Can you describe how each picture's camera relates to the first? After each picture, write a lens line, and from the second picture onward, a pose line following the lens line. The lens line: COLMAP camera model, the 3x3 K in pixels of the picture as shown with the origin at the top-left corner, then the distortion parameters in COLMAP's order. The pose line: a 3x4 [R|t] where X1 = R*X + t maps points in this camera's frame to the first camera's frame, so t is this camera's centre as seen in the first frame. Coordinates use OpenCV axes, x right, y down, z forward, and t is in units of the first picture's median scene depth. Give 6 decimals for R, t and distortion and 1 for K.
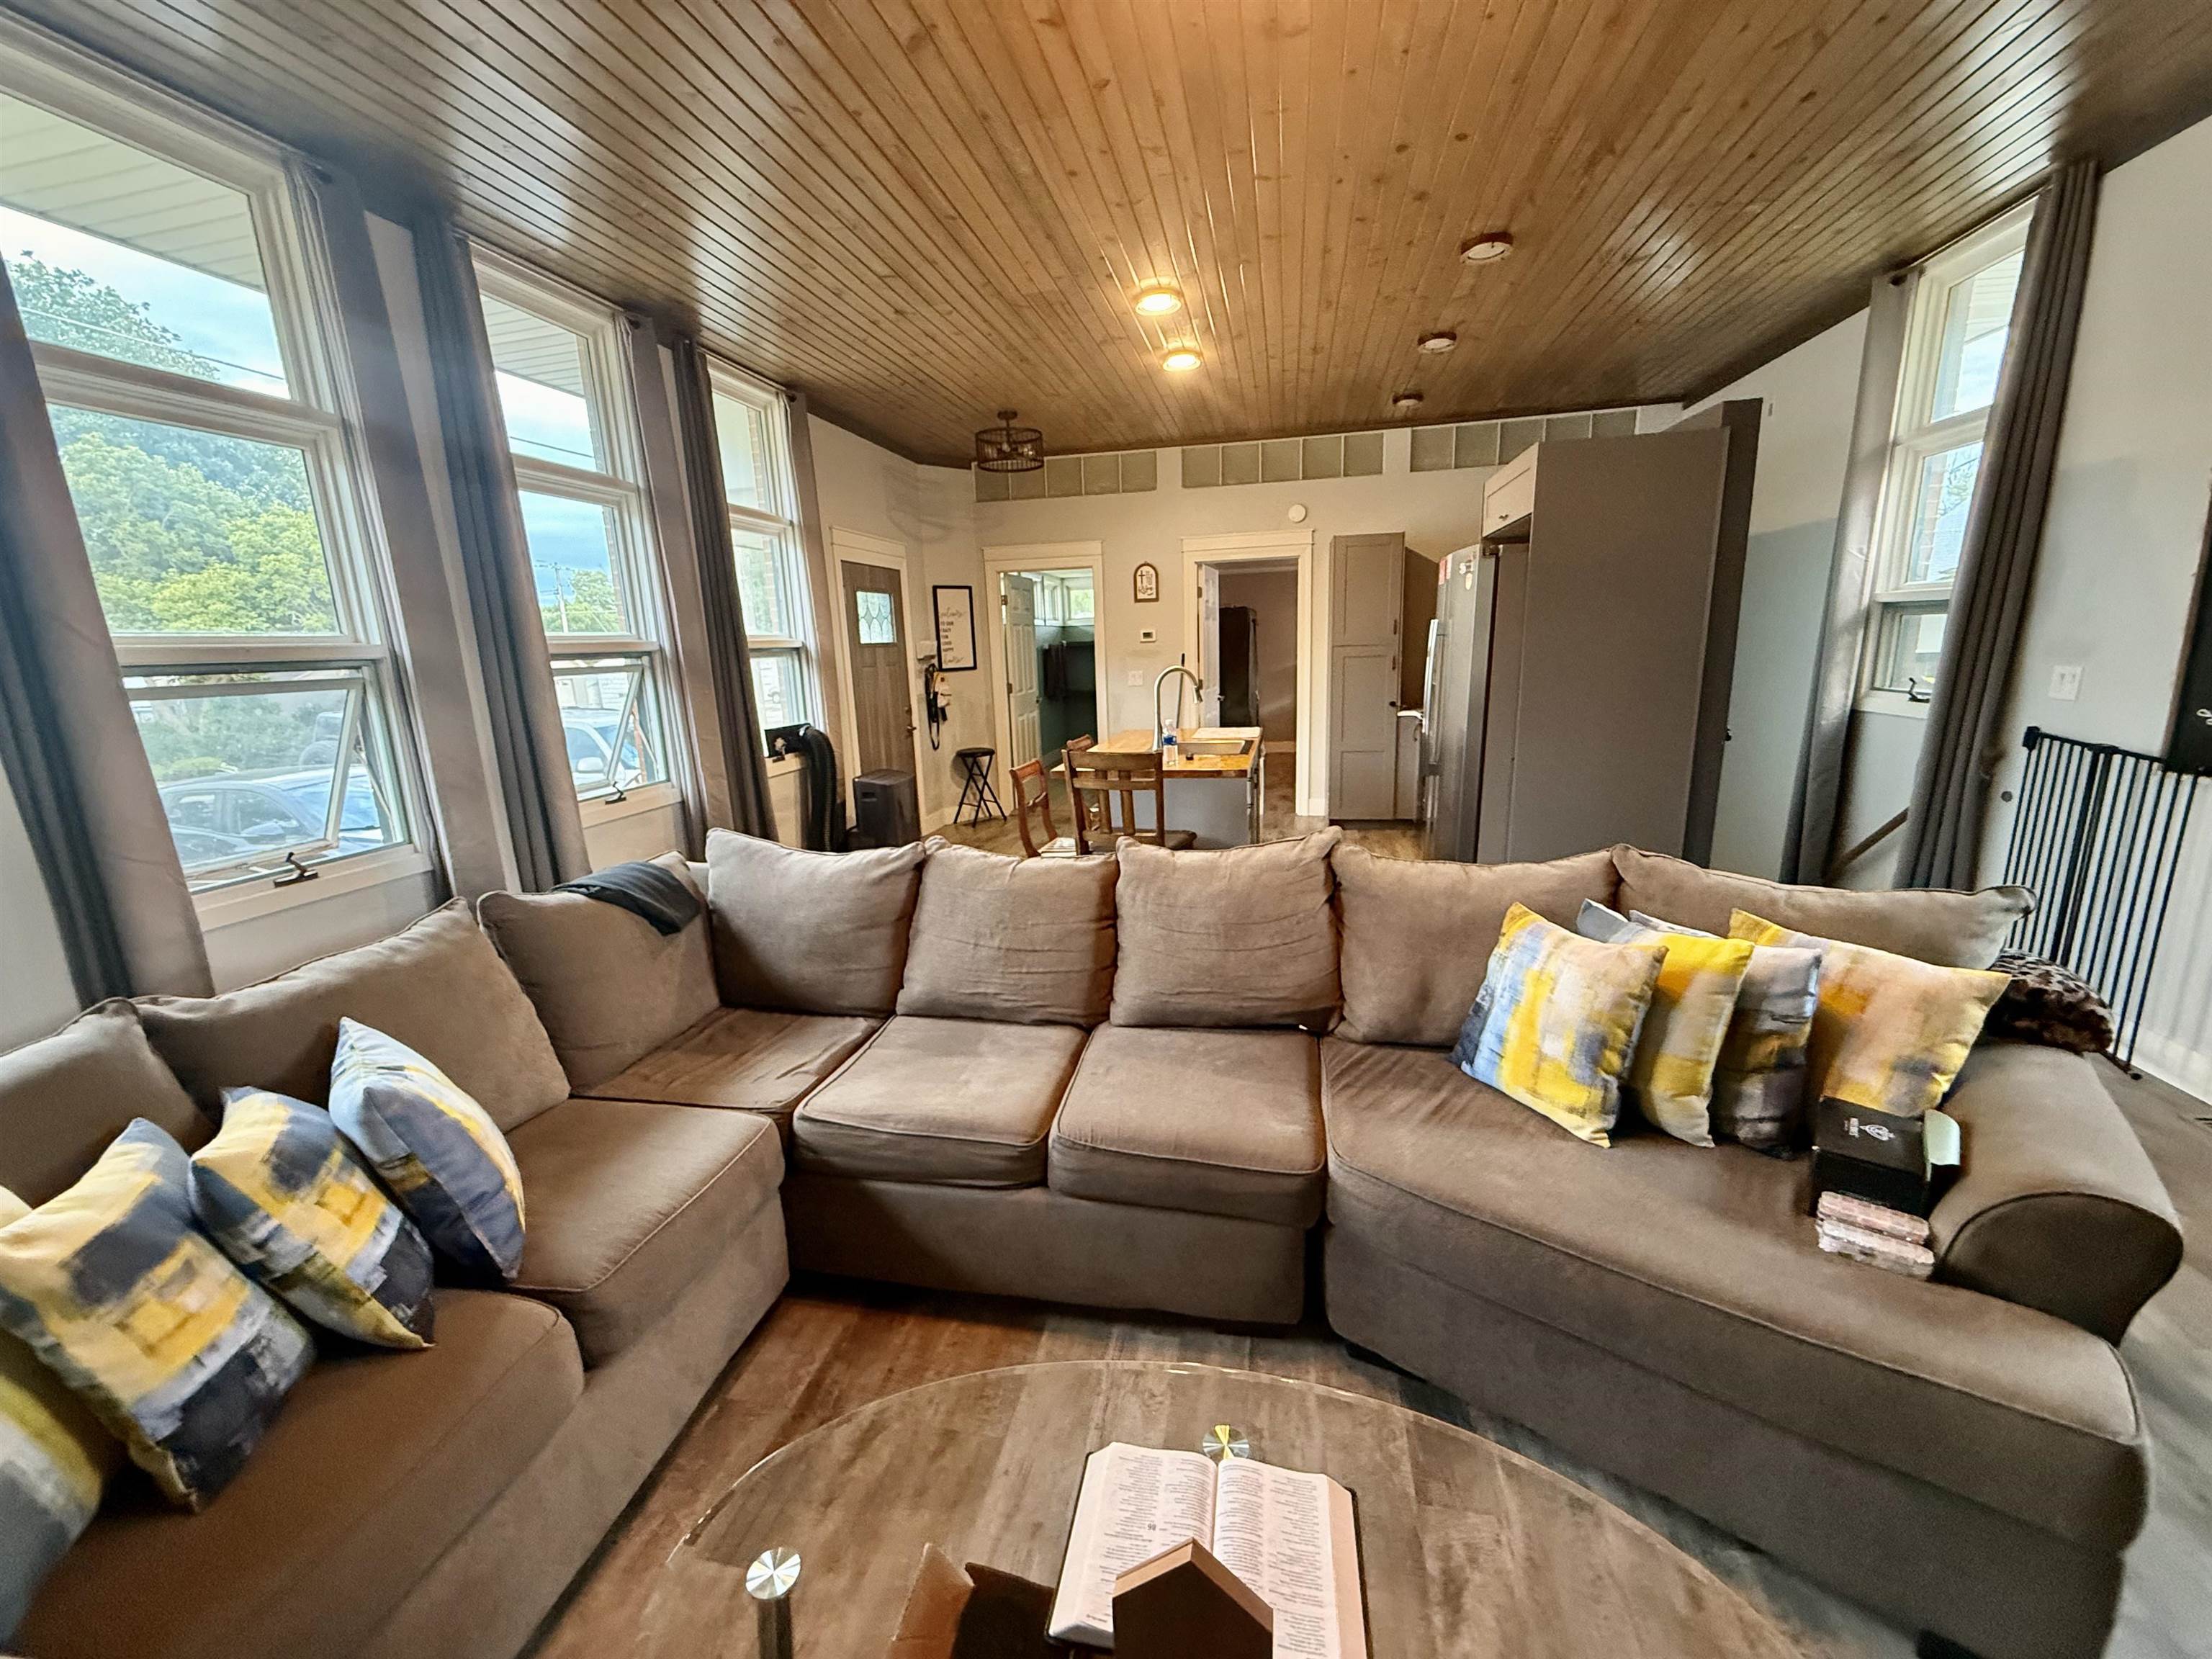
lens RADIAL K [[879.8, 0, 1103.1], [0, 879.8, 835.5], [0, 0, 1]] dist [0.005037, -0.000101]
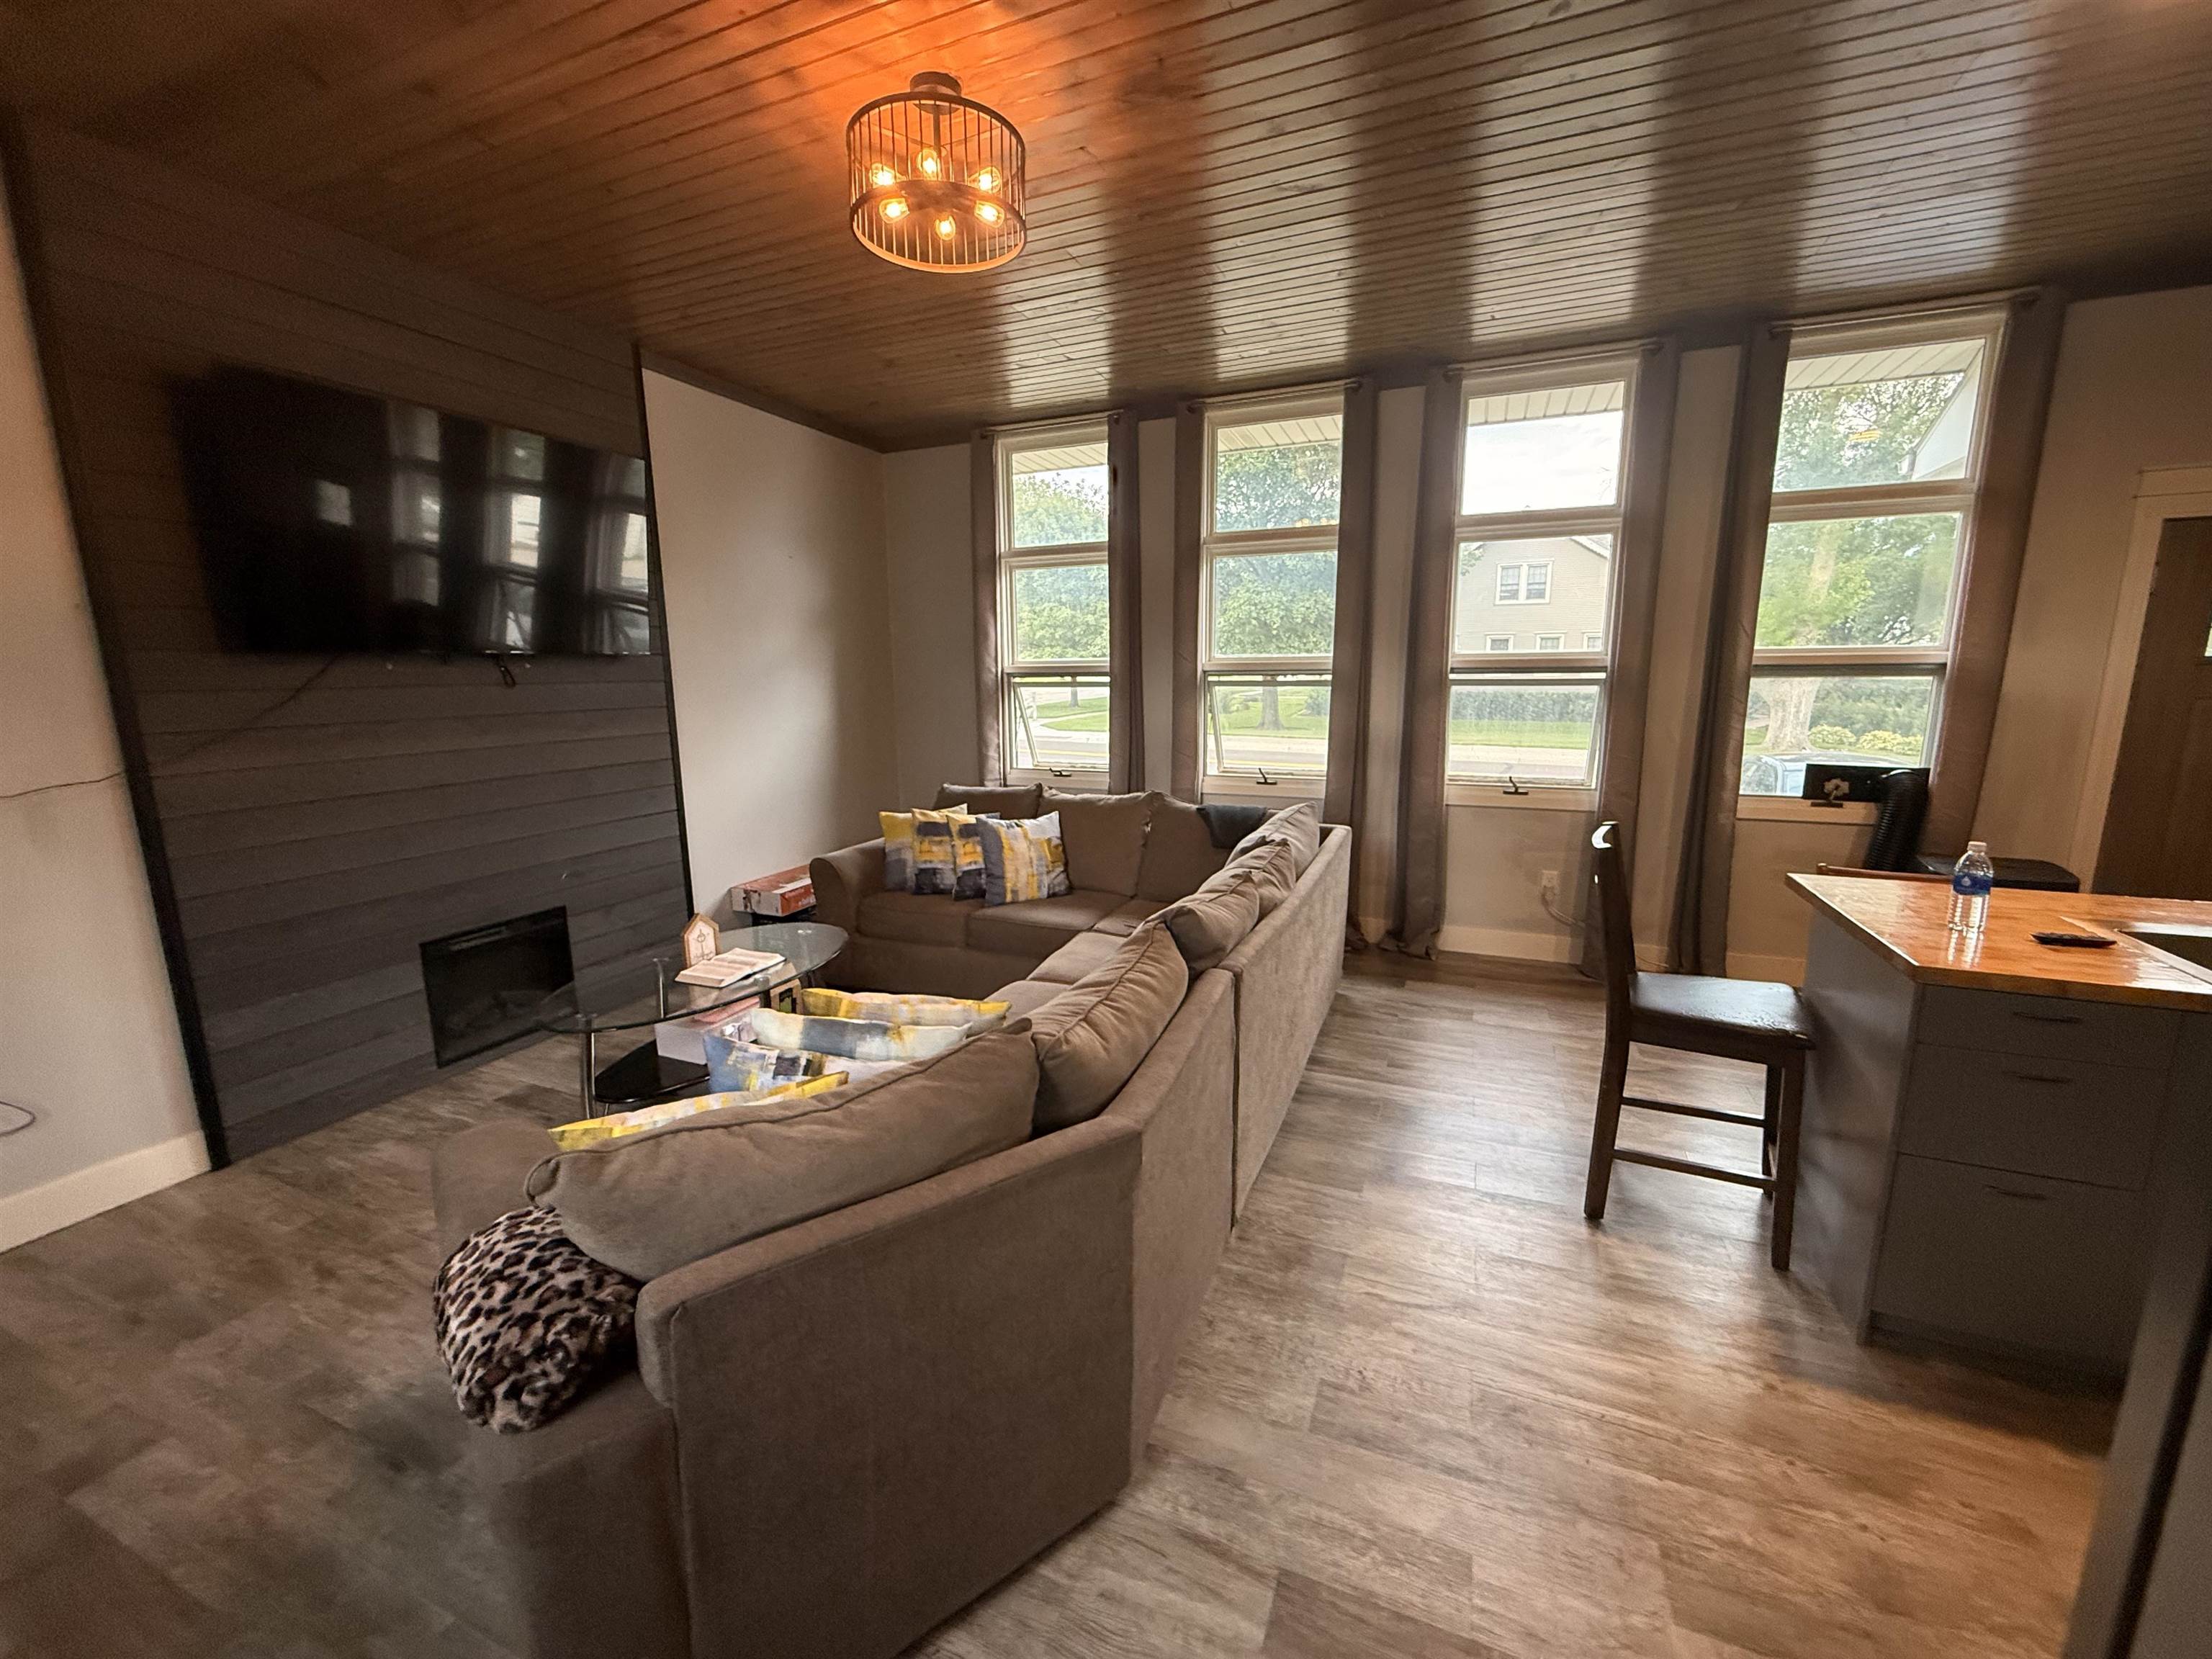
lens RADIAL K [[879.8, 0, 1104.6], [0, 879.8, 830.9], [0, 0, 1]] dist [0.005037, -0.000101]
pose [[-0.197891, 0.207794, -0.957946, 0.591663], [-0.196992, 0.948904, 0.246527, -0.148914], [0.960226, 0.237493, -0.146846, 0.564479]]
